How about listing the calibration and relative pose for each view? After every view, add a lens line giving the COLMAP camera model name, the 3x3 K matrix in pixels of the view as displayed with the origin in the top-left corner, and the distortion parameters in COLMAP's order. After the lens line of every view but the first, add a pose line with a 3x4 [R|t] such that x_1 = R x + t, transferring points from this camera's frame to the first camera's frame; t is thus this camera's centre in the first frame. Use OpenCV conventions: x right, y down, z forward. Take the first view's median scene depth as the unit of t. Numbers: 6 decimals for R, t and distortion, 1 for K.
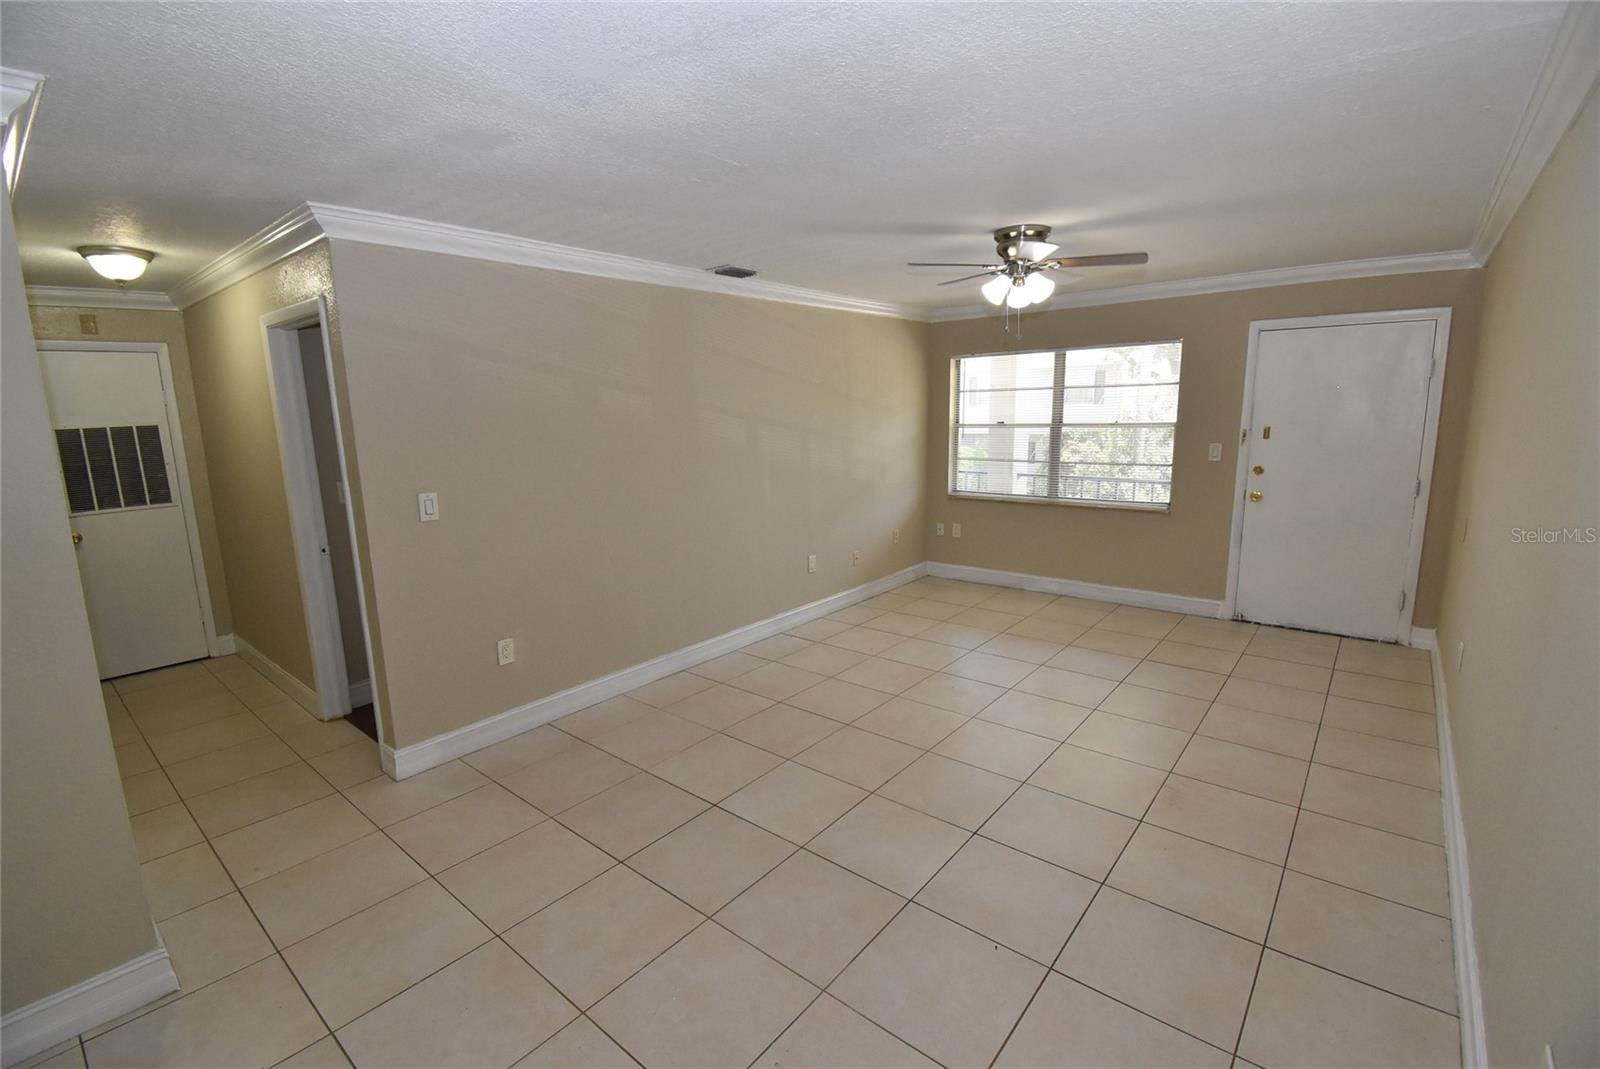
lens RADIAL K [[708.3, 0, 800.0], [0, 708.3, 534.5], [0, 0, 1]] dist [0.027856, -0.029194]
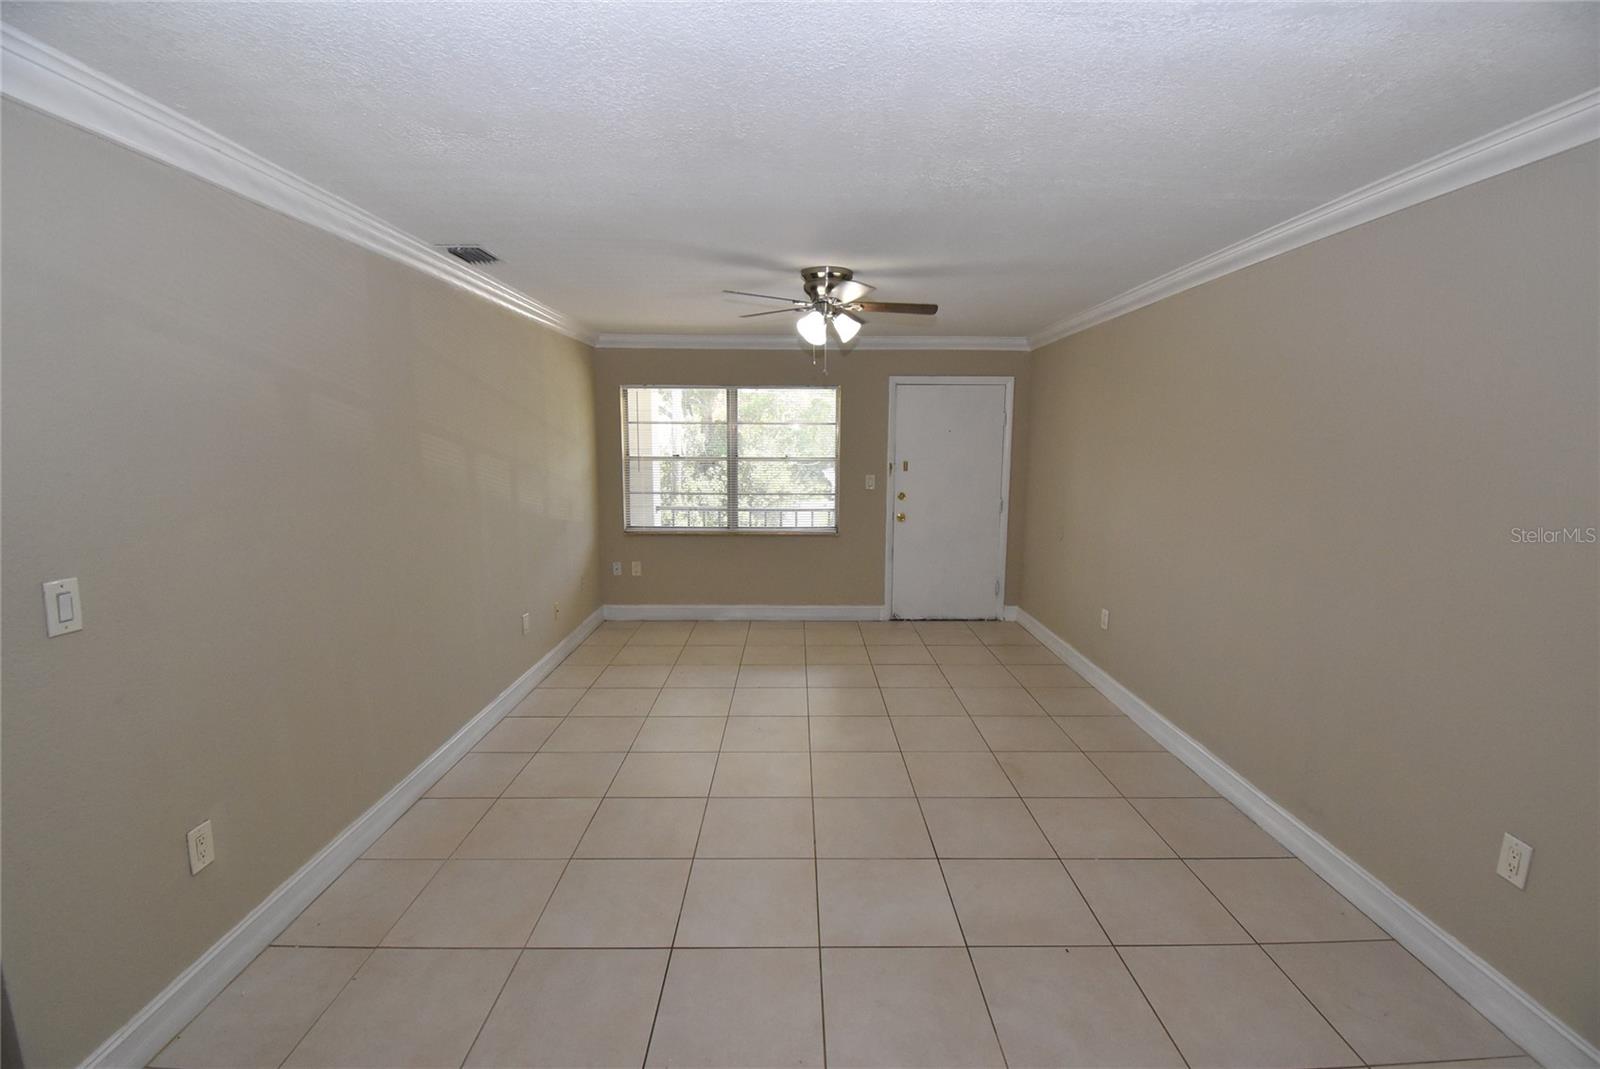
lens RADIAL K [[708.3, 0, 800.0], [0, 708.3, 534.5], [0, 0, 1]] dist [0.027856, -0.029194]
pose [[0.762578, -0.060790, 0.644034, -0.287740], [0.091742, 0.995675, -0.014647, -0.022194], [-0.640358, 0.070255, 0.764857, 0.177668]]
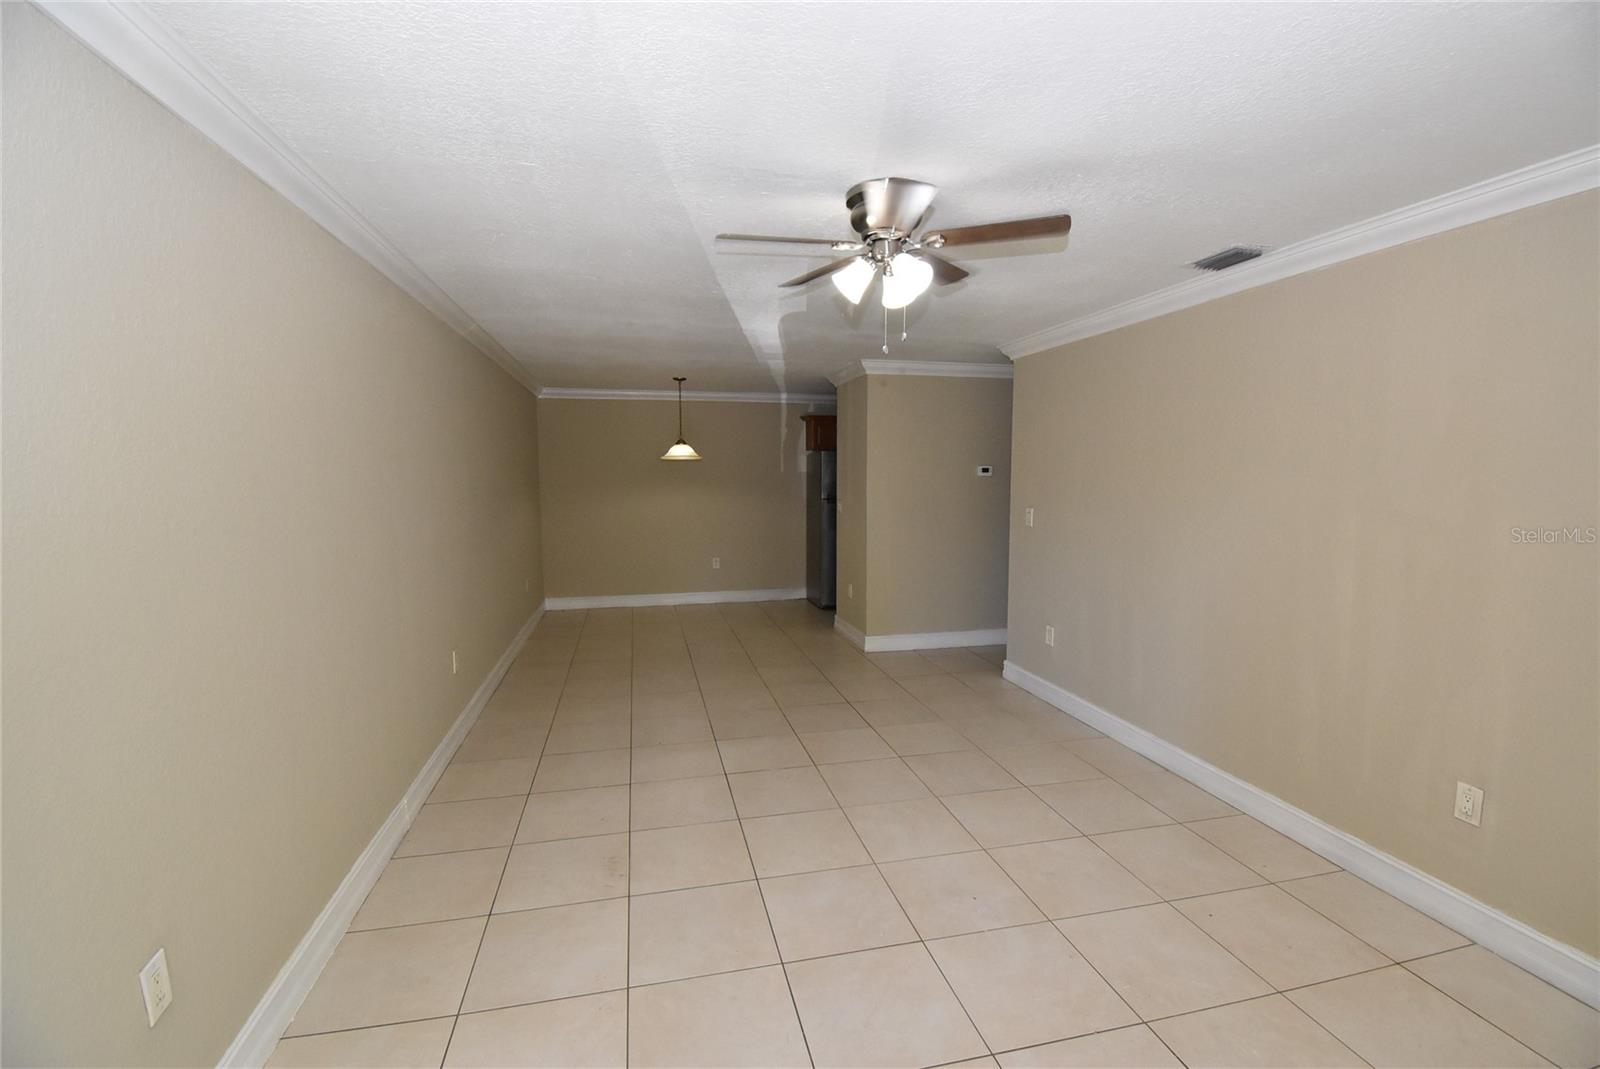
lens RADIAL K [[708.3, 0, 800.0], [0, 708.3, 534.5], [0, 0, 1]] dist [0.027856, -0.029194]
pose [[-0.594385, 0.099015, -0.798061, 0.641642], [-0.125387, 0.968843, 0.213590, -0.173089], [0.794345, 0.227021, -0.563451, 0.960509]]
